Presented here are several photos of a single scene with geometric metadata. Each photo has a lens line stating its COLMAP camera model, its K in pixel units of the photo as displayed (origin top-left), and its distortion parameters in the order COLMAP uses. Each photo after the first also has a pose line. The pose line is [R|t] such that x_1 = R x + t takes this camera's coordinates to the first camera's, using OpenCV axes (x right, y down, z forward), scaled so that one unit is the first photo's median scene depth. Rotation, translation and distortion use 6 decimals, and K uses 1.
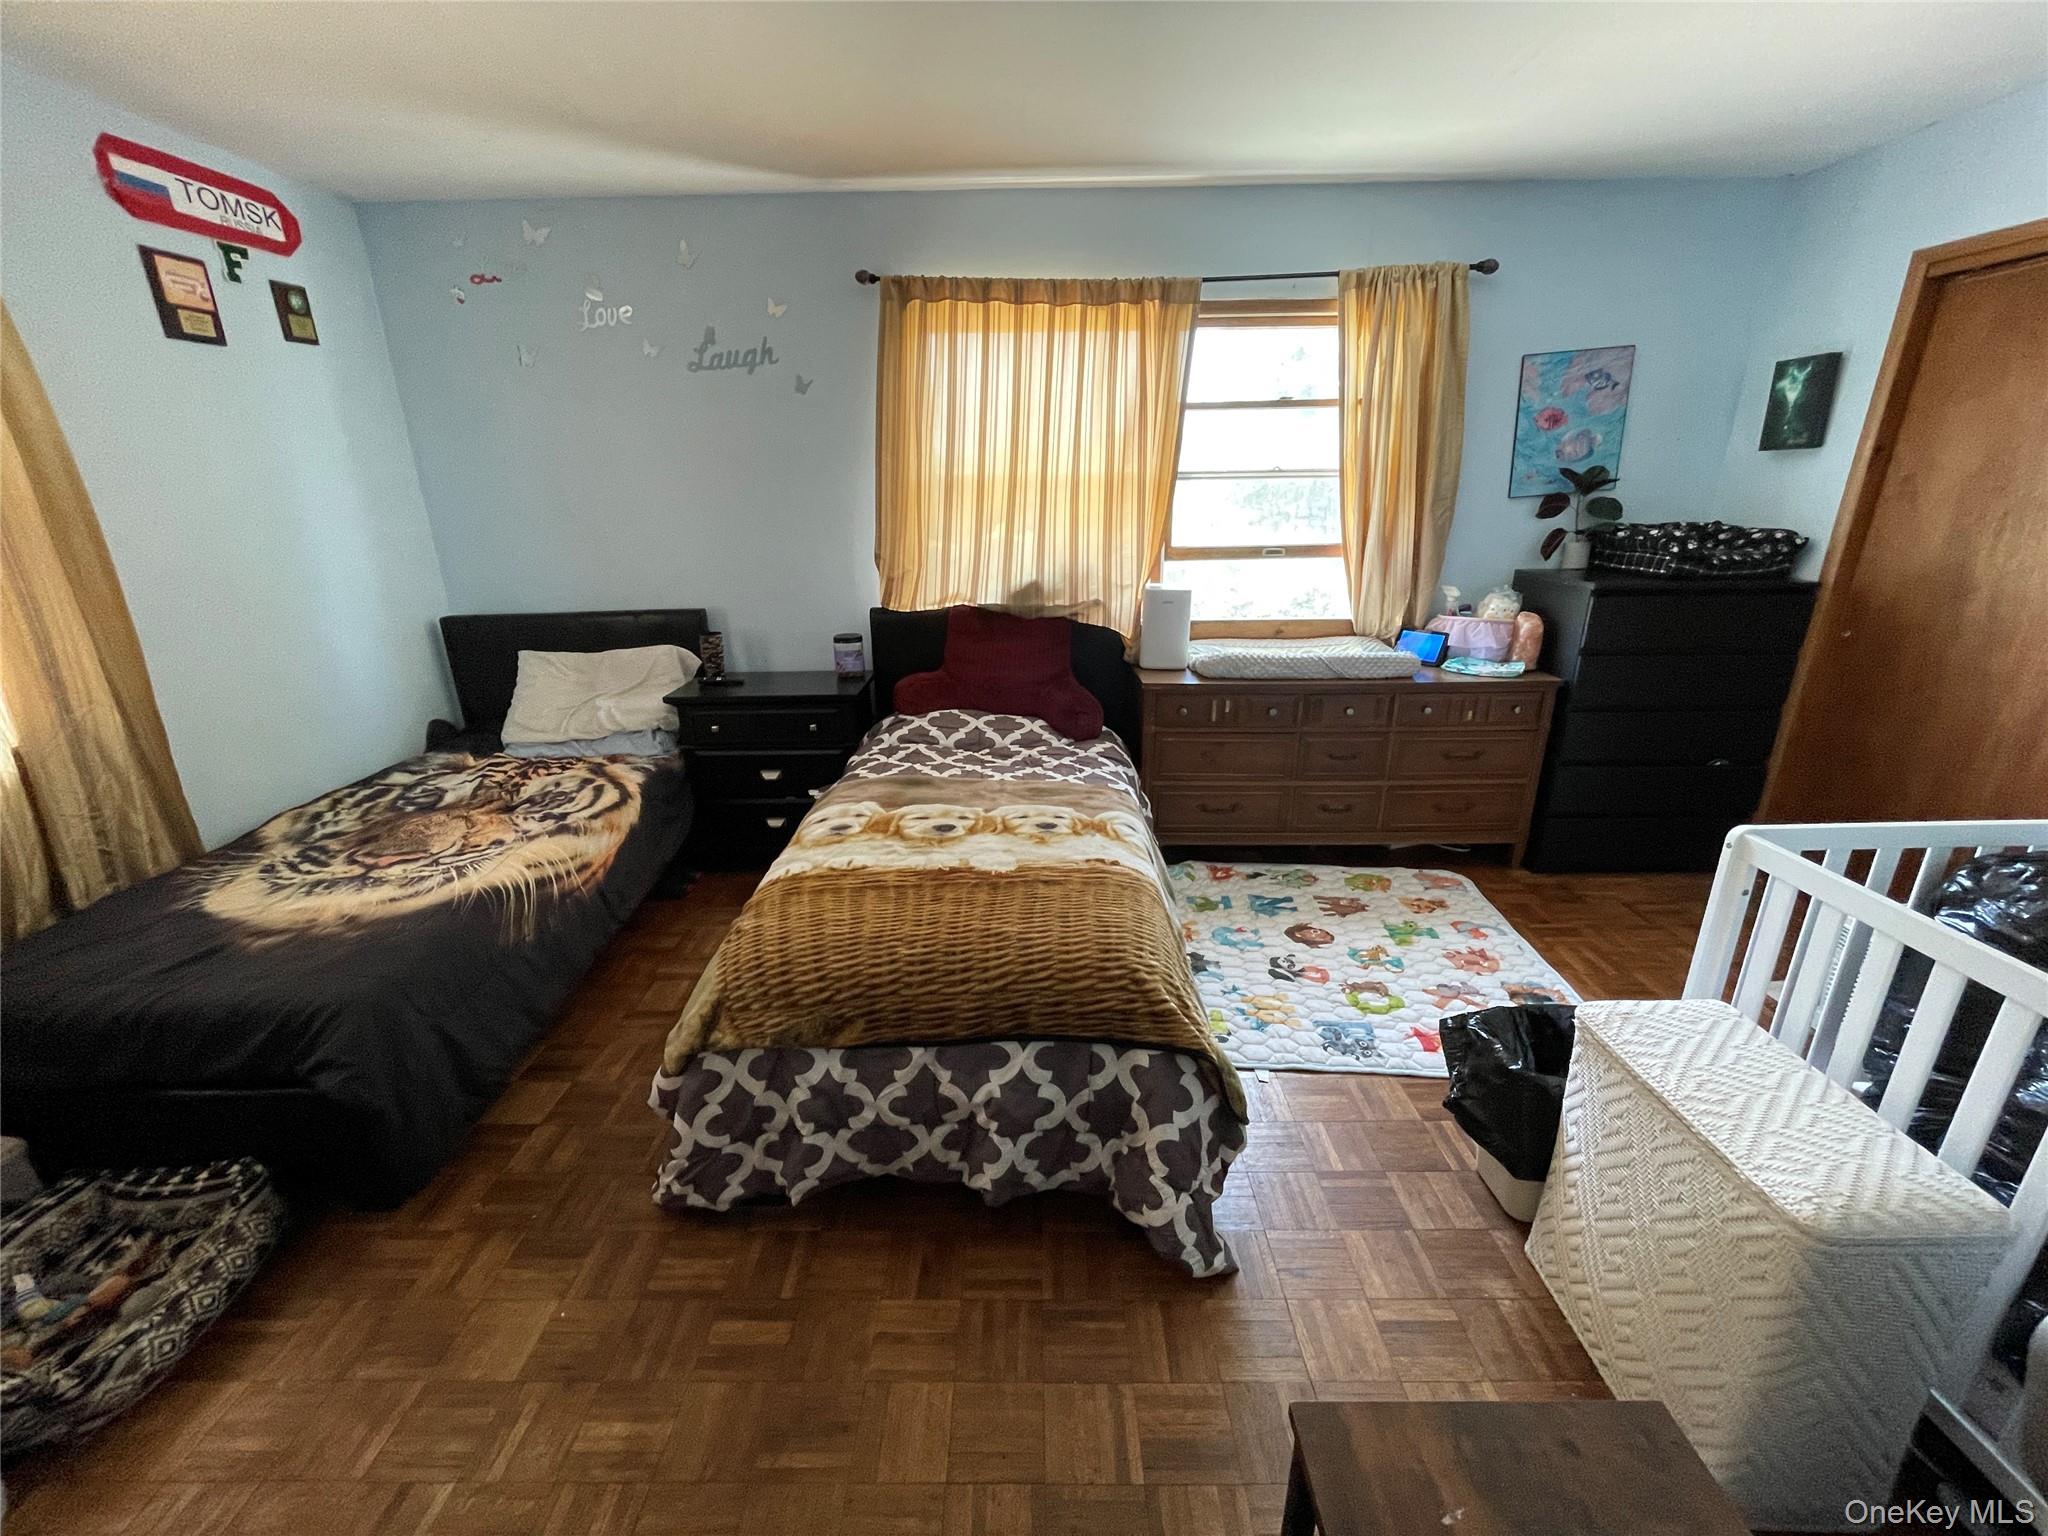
lens RADIAL K [[826.3, 0, 1024.4], [0, 826.3, 765.1], [0, 0, 1]] dist [-0.002550, -0.000468]
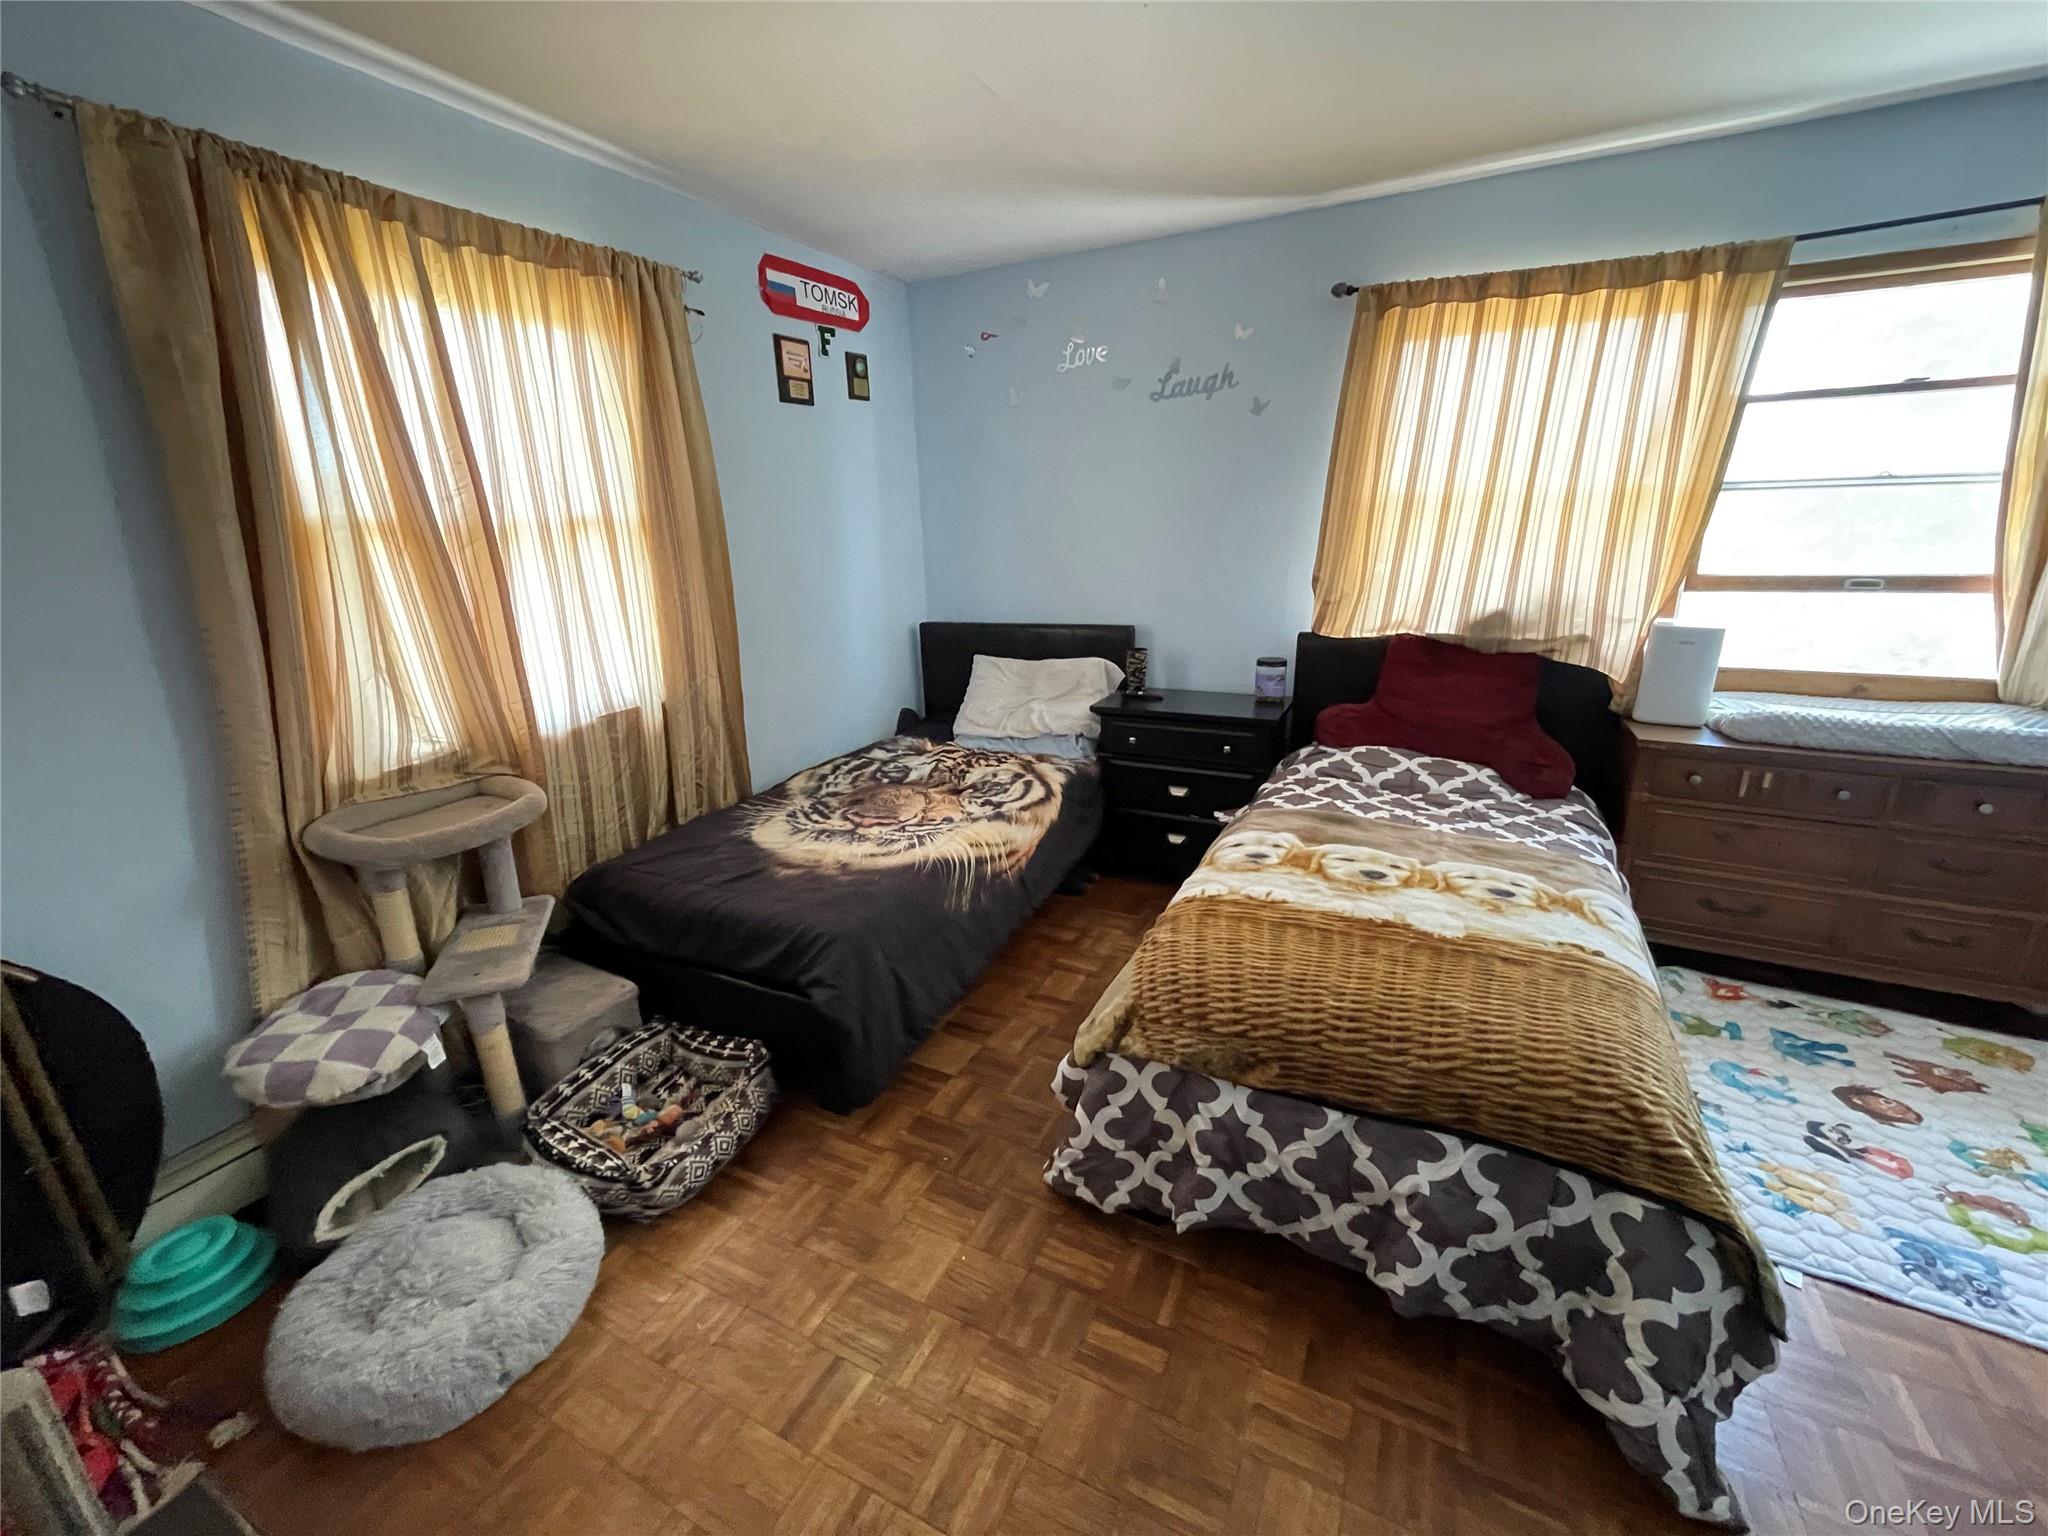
lens RADIAL K [[826.3, 0, 1021.1], [0, 826.3, 764.5], [0, 0, 1]] dist [-0.002550, -0.000468]
pose [[0.895663, 0.115430, -0.429493, -0.058138], [-0.127670, 0.991817, 0.000318, 0.004138], [0.426015, 0.054549, 0.903070, 0.004676]]
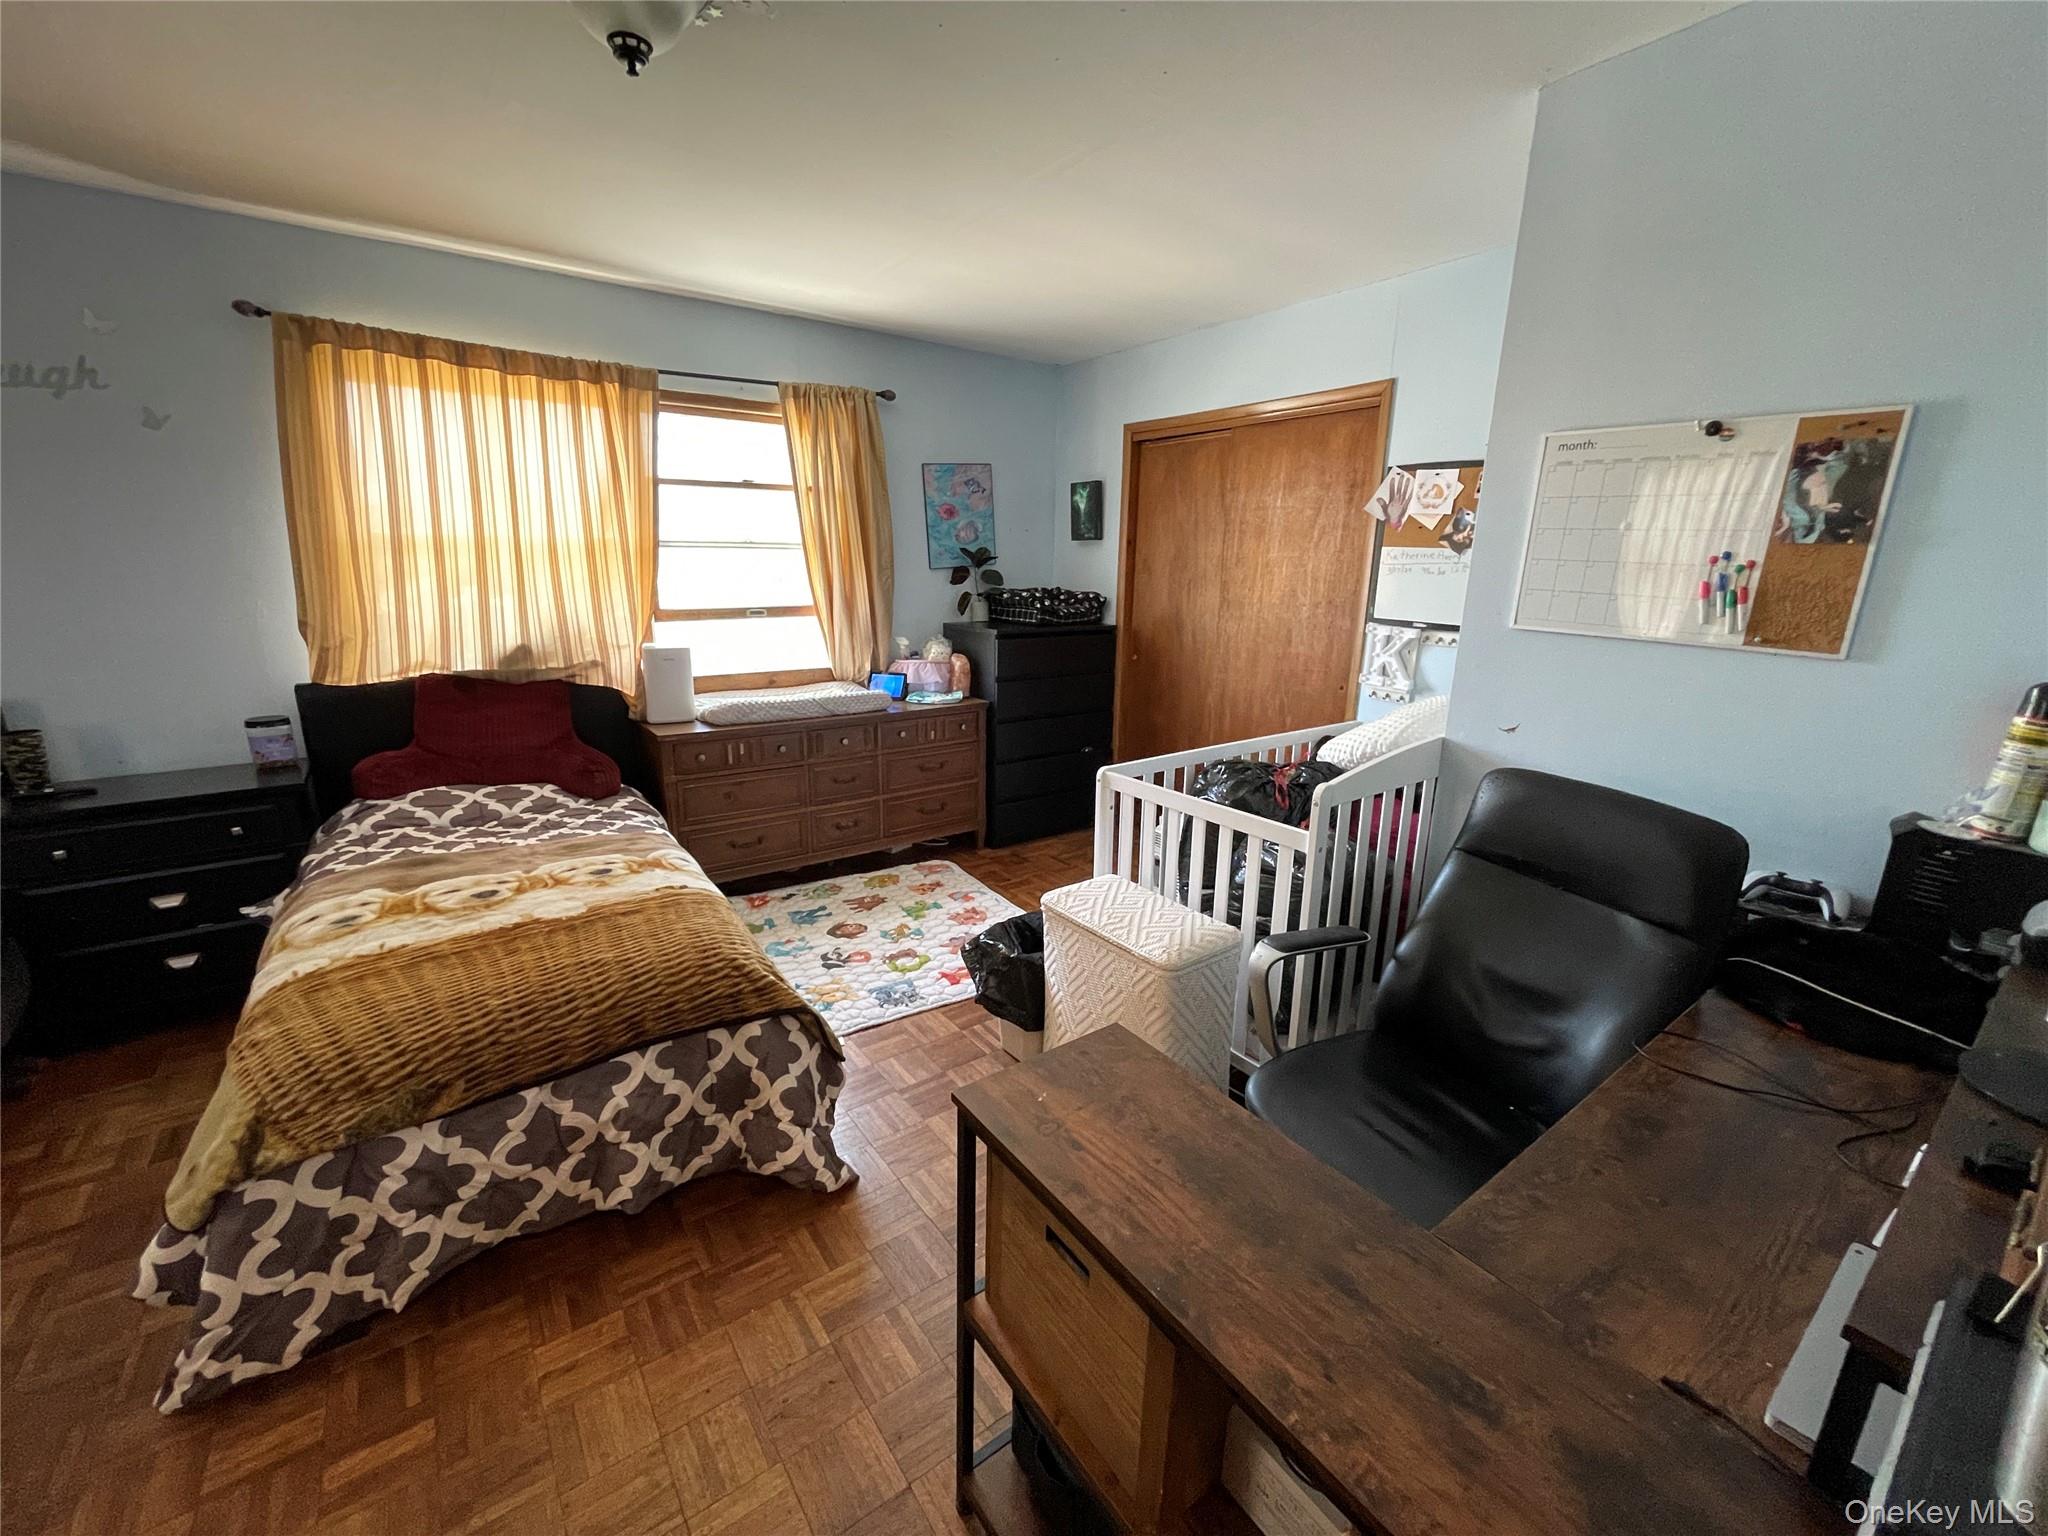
lens RADIAL K [[826.3, 0, 1027.6], [0, 826.3, 766.1], [0, 0, 1]] dist [-0.002550, -0.000468]
pose [[0.799647, -0.123289, 0.587677, -0.118117], [0.169672, 0.985204, -0.024186, 0.050806], [-0.576000, 0.119053, 0.808734, -0.133486]]
